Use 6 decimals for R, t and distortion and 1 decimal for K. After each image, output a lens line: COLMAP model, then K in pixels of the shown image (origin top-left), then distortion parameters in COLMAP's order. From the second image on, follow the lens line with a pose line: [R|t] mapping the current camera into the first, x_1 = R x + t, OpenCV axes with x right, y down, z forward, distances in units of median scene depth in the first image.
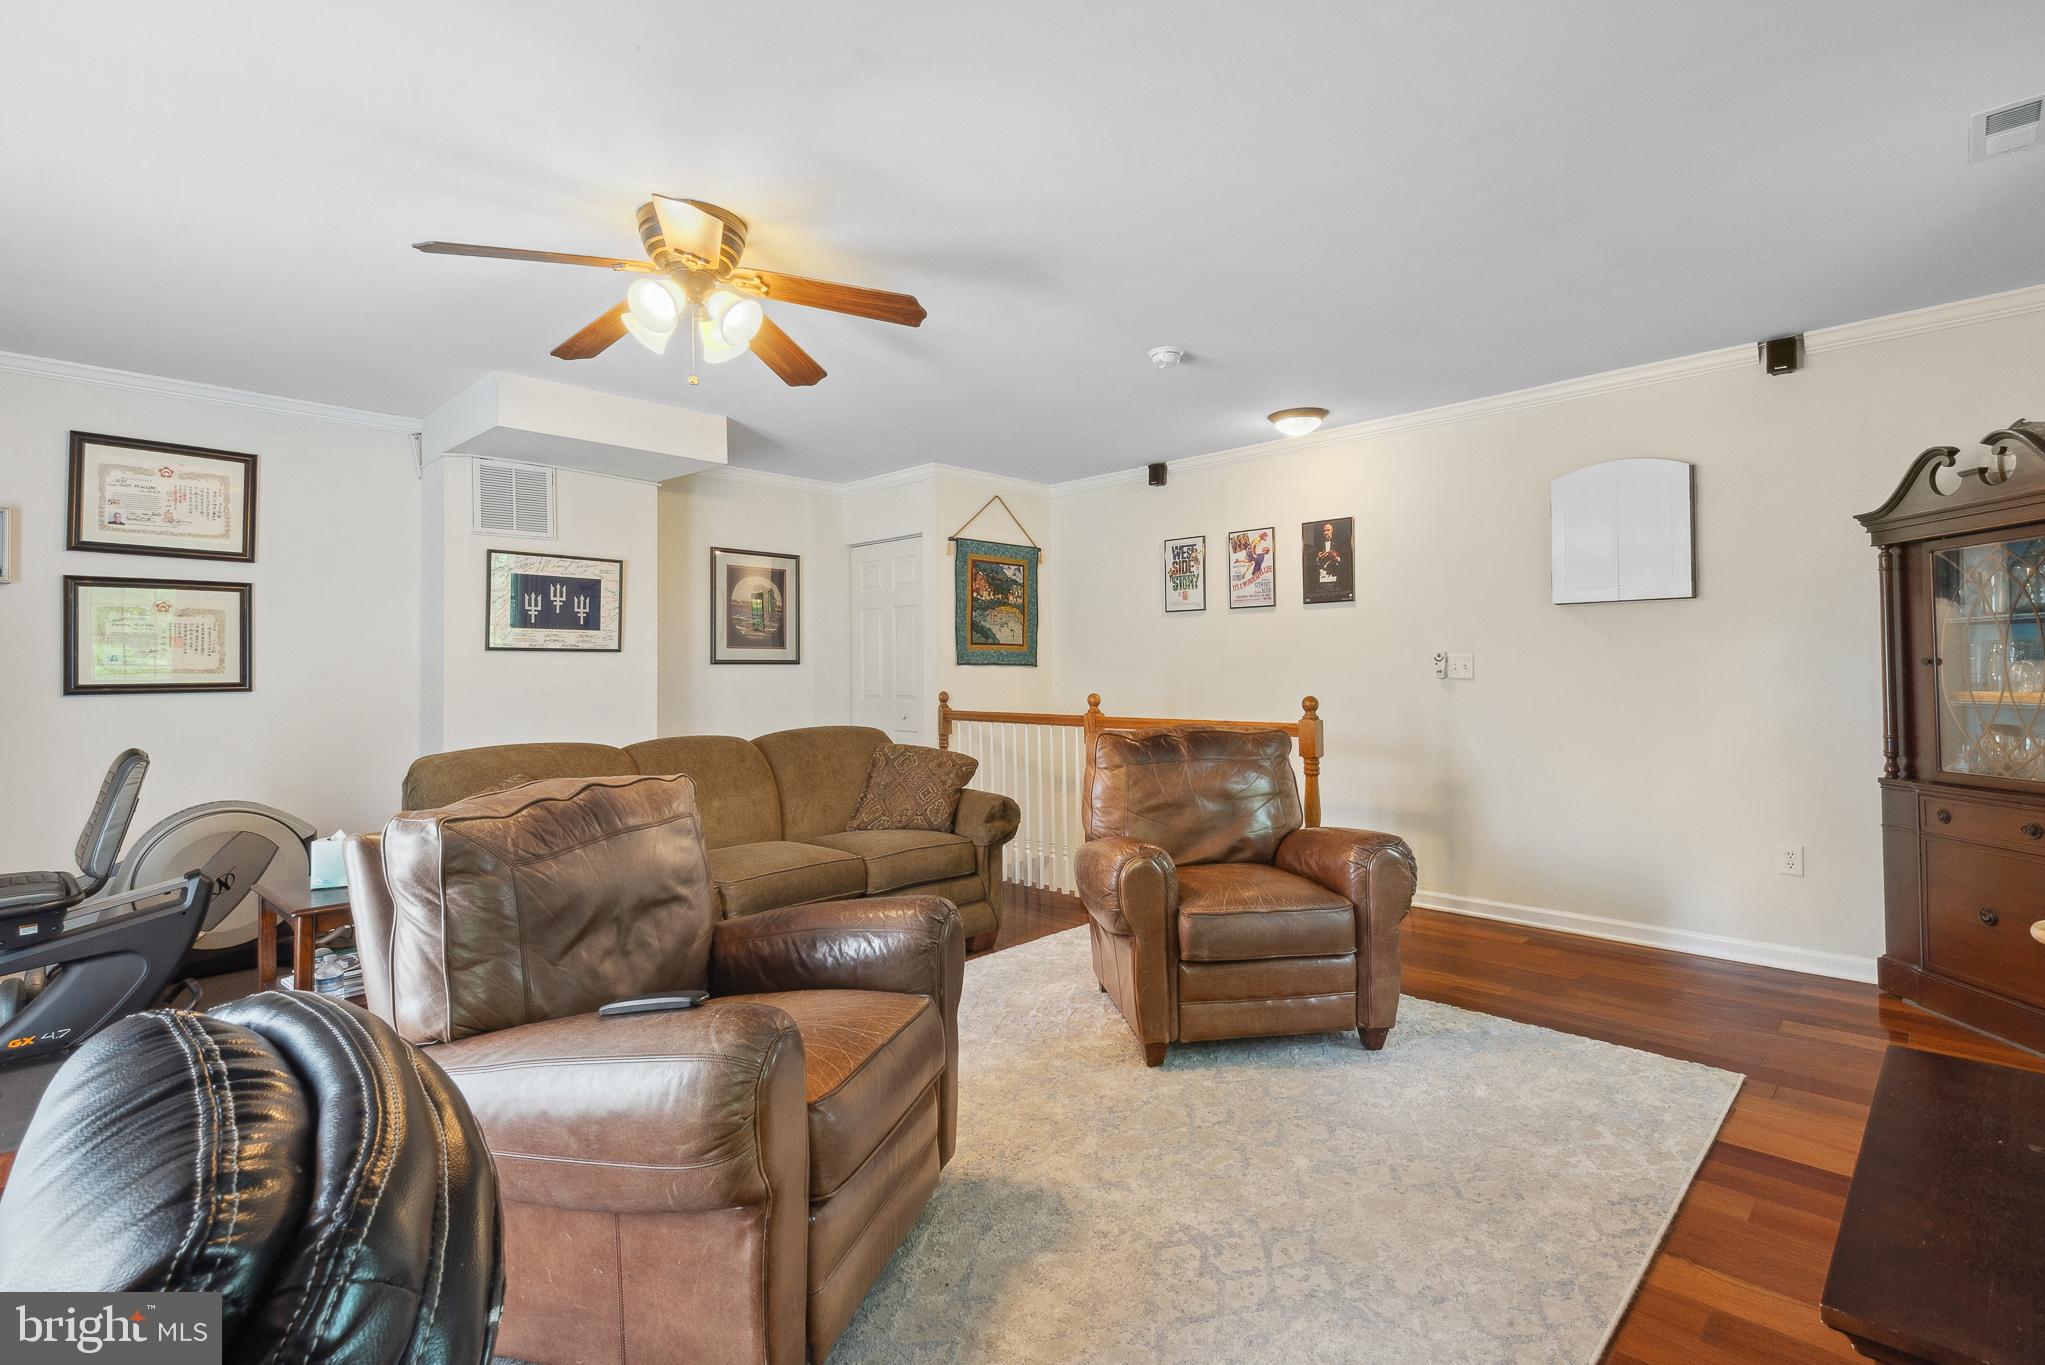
lens RADIAL K [[950.0, 0, 1027.8], [0, 950.0, 676.9], [0, 0, 1]] dist [0.012769, -0.000209]
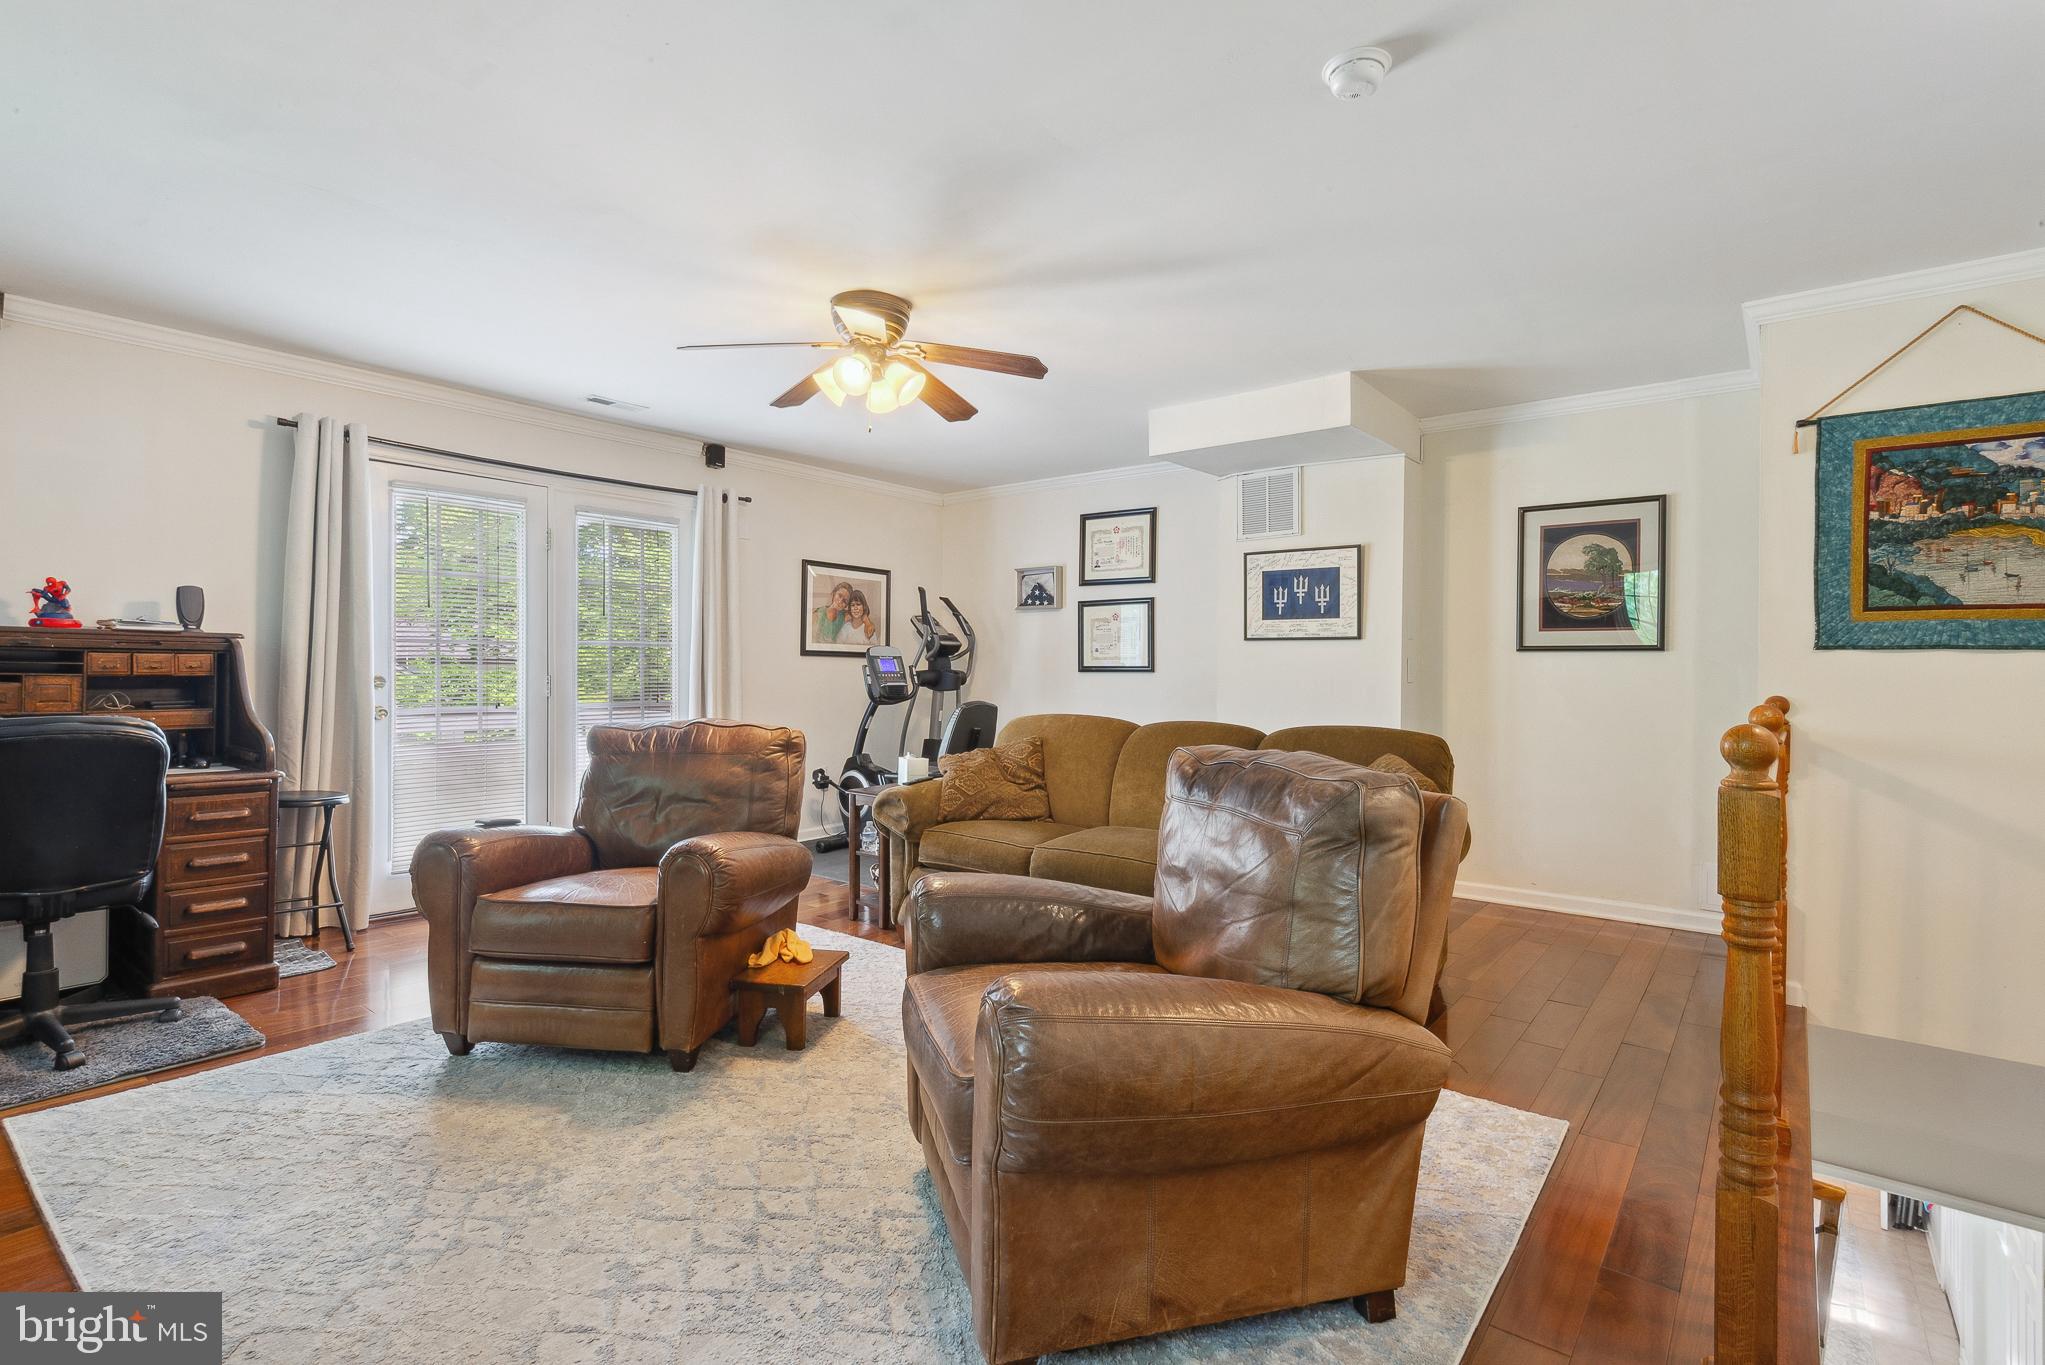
lens RADIAL K [[966.5, 0, 1024.7], [0, 966.5, 674.9], [0, 0, 1]] dist [0.041524, -0.022217]
pose [[0.101642, 0.016750, -0.994680, 0.539809], [-0.011567, 0.999811, 0.015655, -0.001648], [0.994754, 0.009914, 0.101817, 0.583564]]
